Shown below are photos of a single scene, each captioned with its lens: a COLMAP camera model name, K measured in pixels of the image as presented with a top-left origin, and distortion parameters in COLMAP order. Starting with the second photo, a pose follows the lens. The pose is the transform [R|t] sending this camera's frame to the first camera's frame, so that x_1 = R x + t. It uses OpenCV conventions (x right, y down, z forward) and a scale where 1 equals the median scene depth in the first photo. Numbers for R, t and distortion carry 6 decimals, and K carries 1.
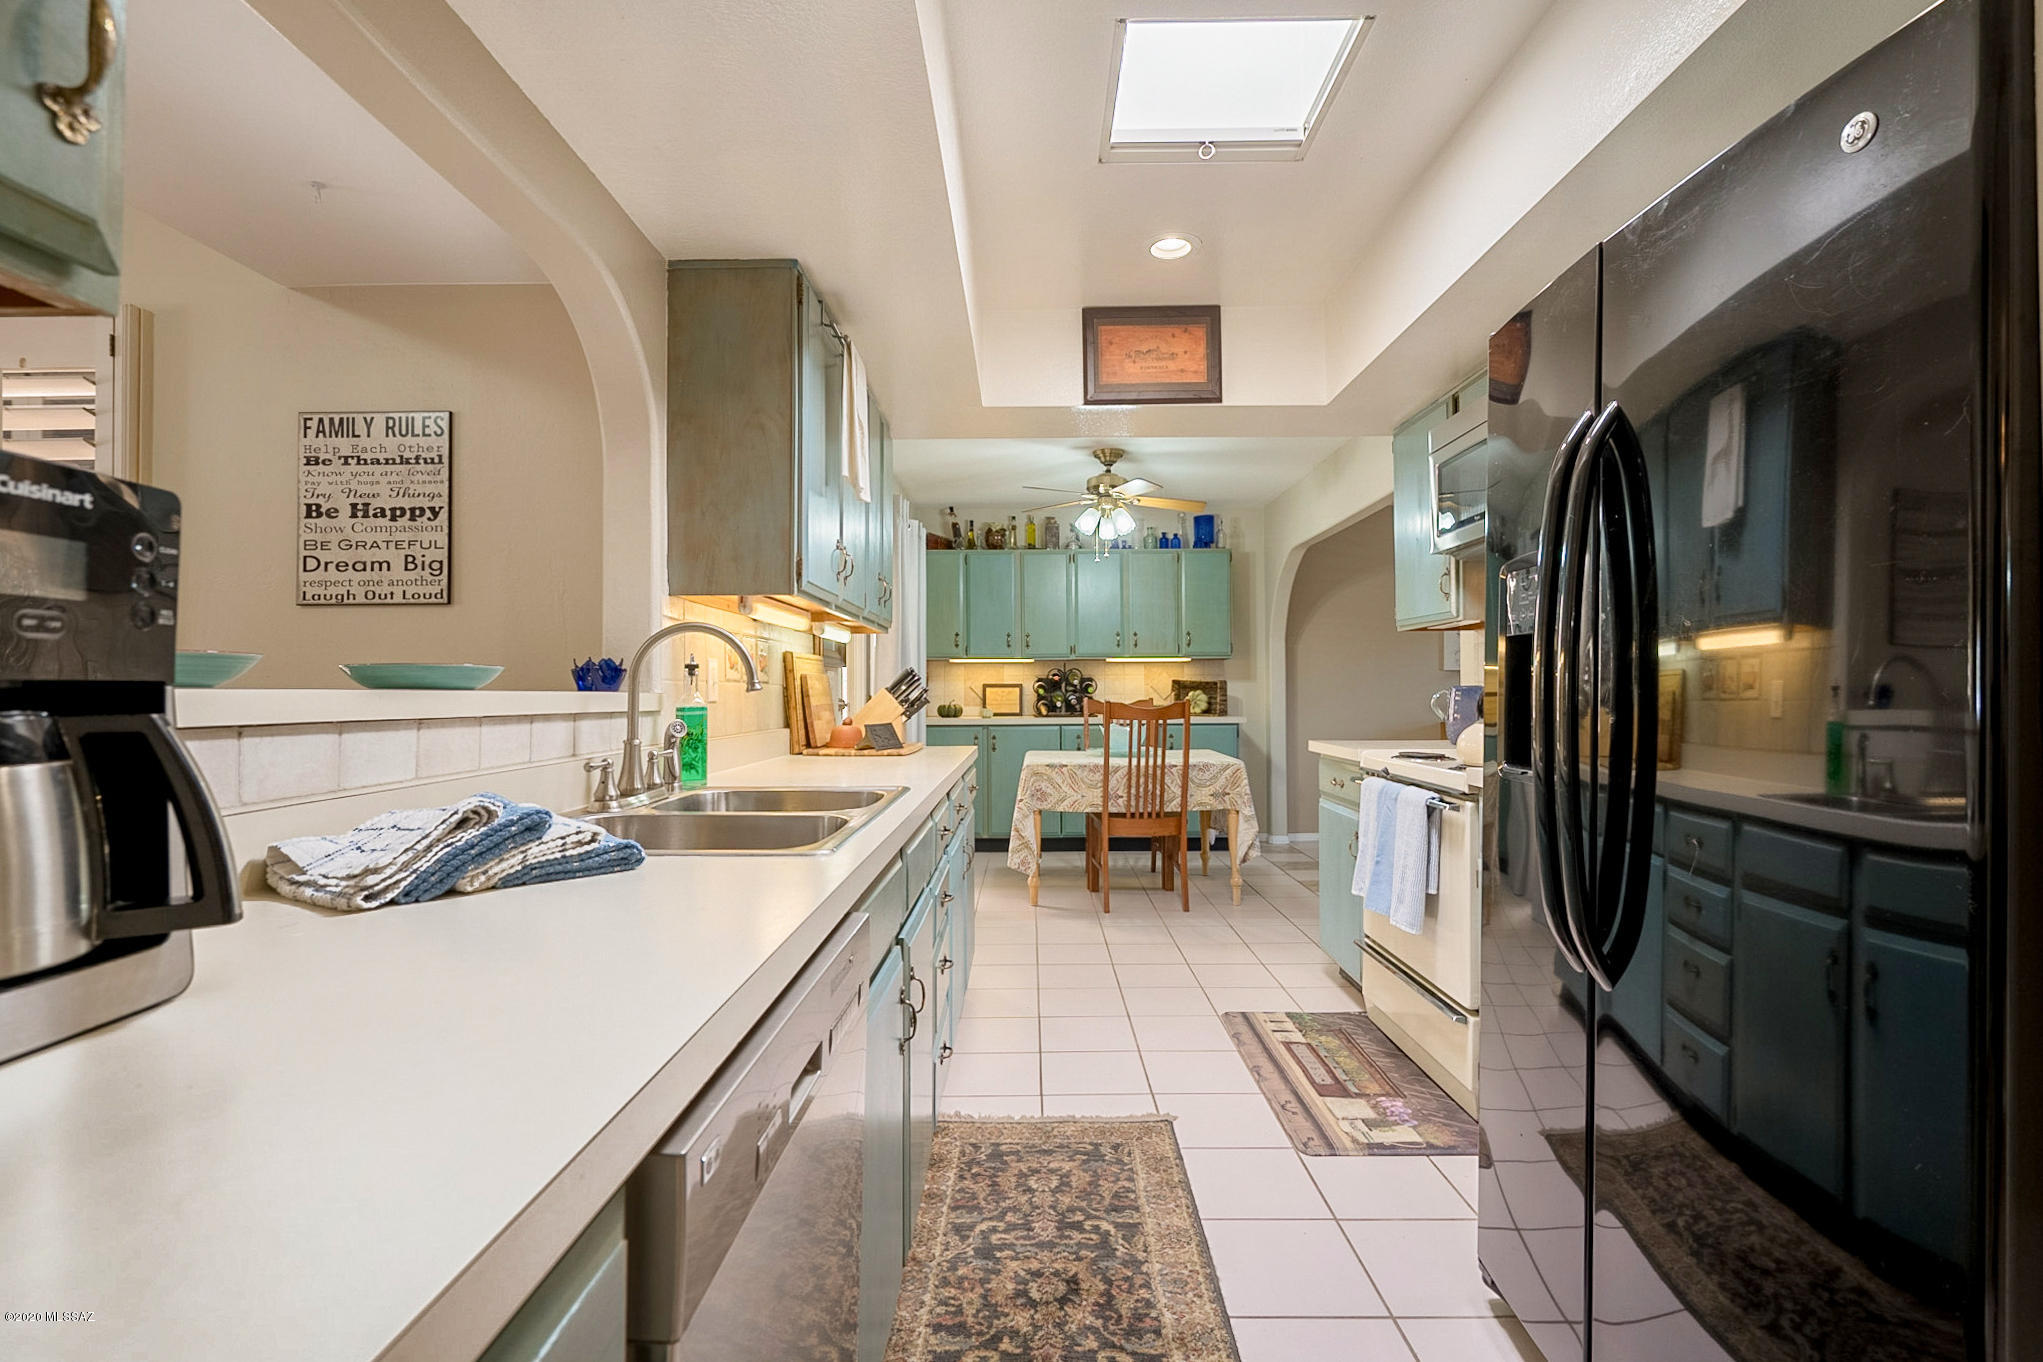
lens RADIAL K [[927.3, 0, 1018.9], [0, 927.3, 675.7], [0, 0, 1]] dist [-0.005051, -0.000042]
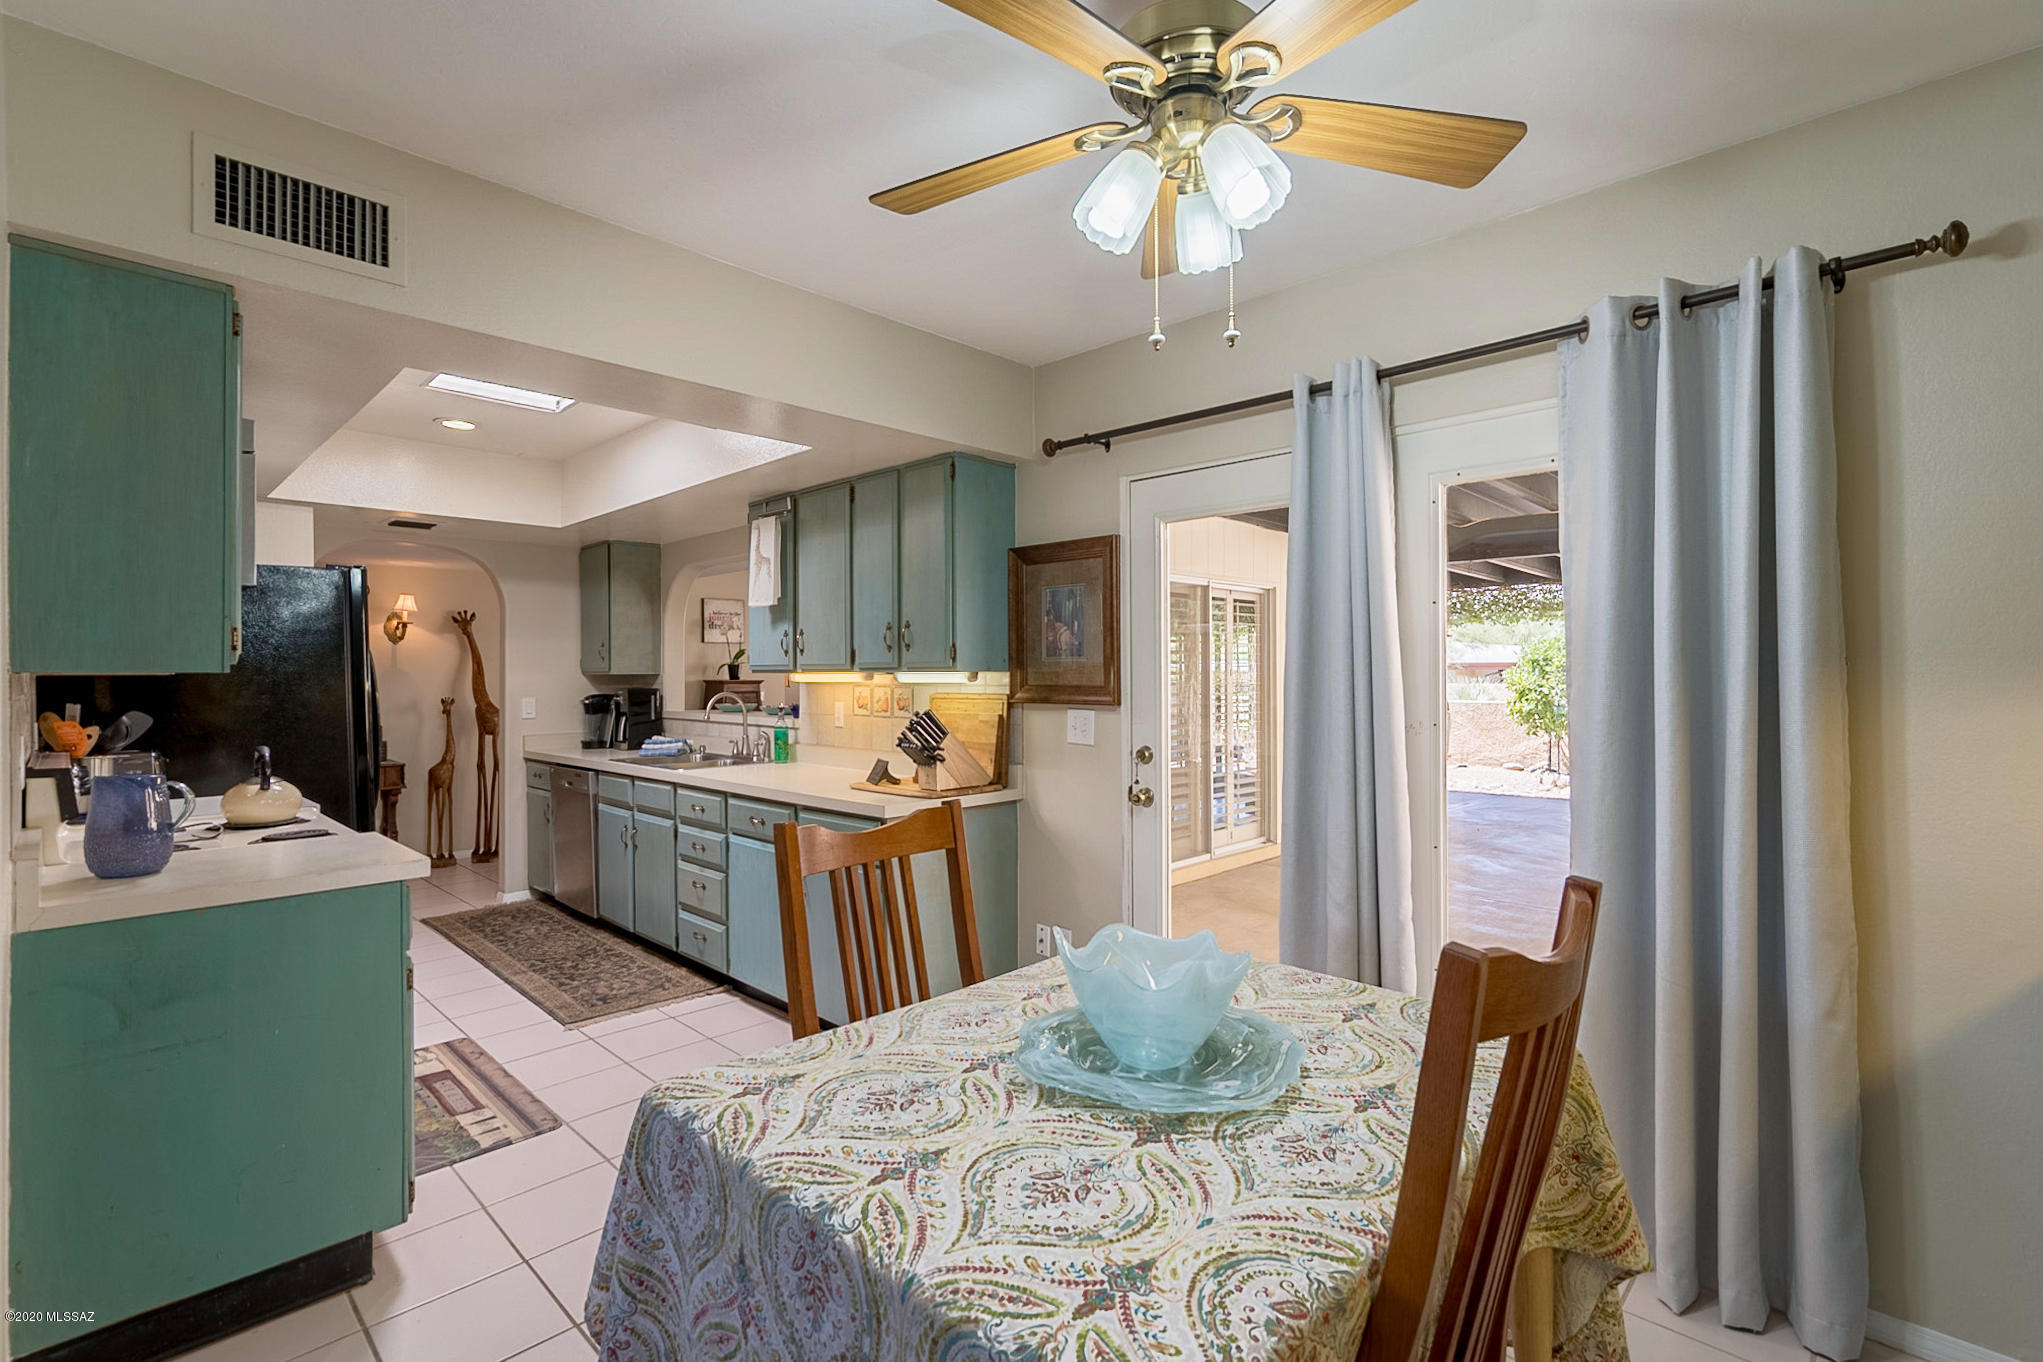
lens RADIAL K [[927.3, 0, 1018.9], [0, 927.3, 675.7], [0, 0, 1]] dist [-0.005051, -0.000042]
pose [[-0.691744, 0.007281, -0.722106, 0.776068], [0.018364, 0.999803, -0.007510, -0.053212], [0.721909, -0.018456, -0.691742, 2.728926]]
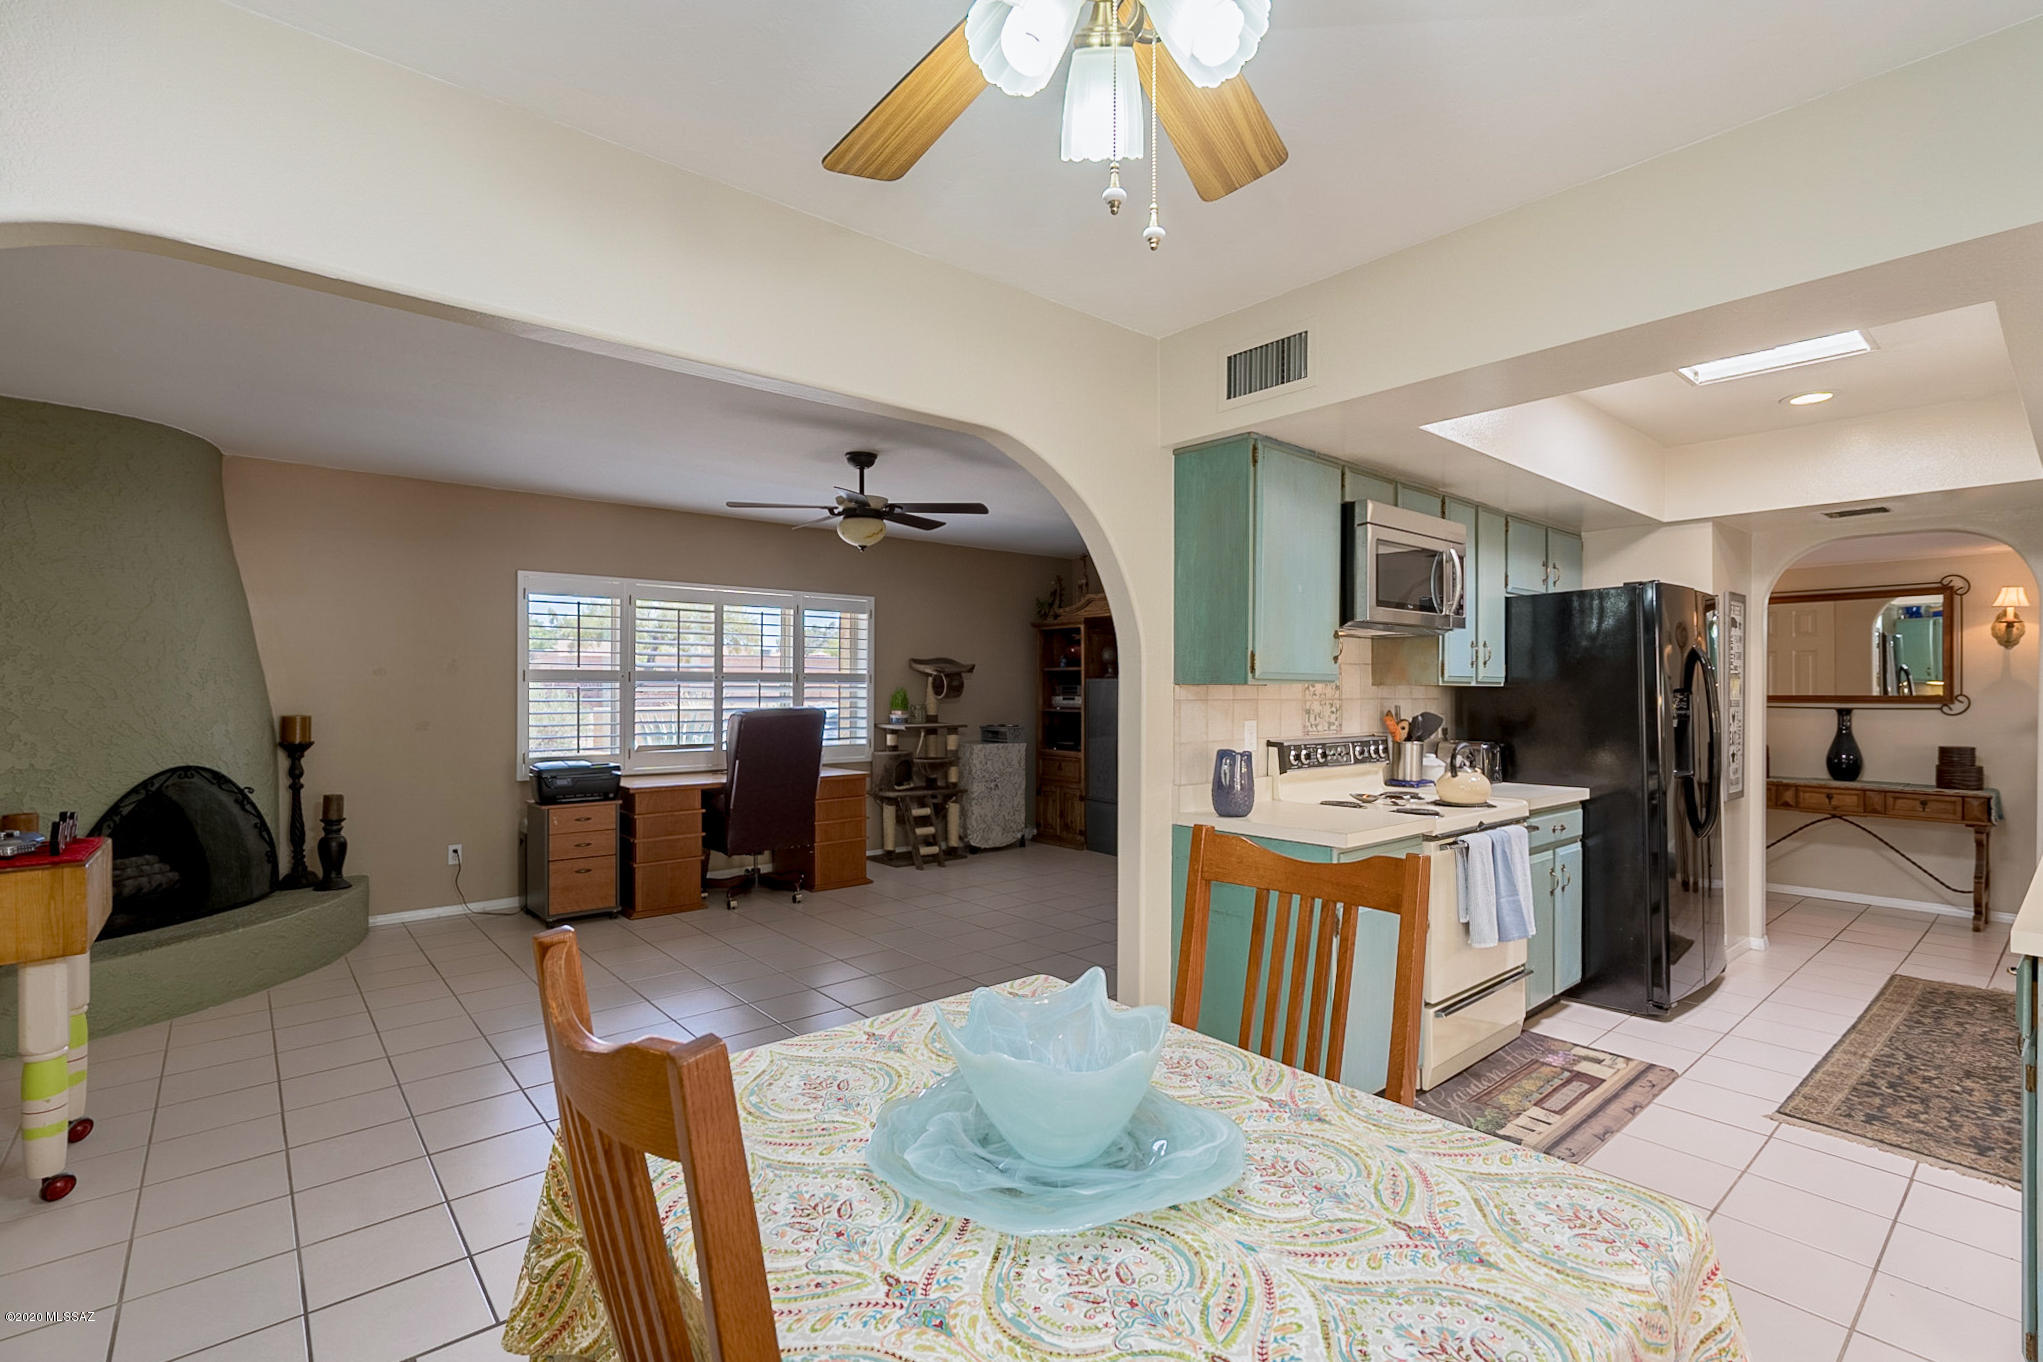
lens RADIAL K [[929.5, 0, 1040.5], [0, 929.5, 692.4], [0, 0, 1]] dist [0.000814, 0.000122]
pose [[-0.666468, -0.001021, 0.745533, -0.109210], [-0.011397, 0.999896, -0.008819, -0.049663], [-0.745447, -0.014375, -0.666410, 2.715540]]
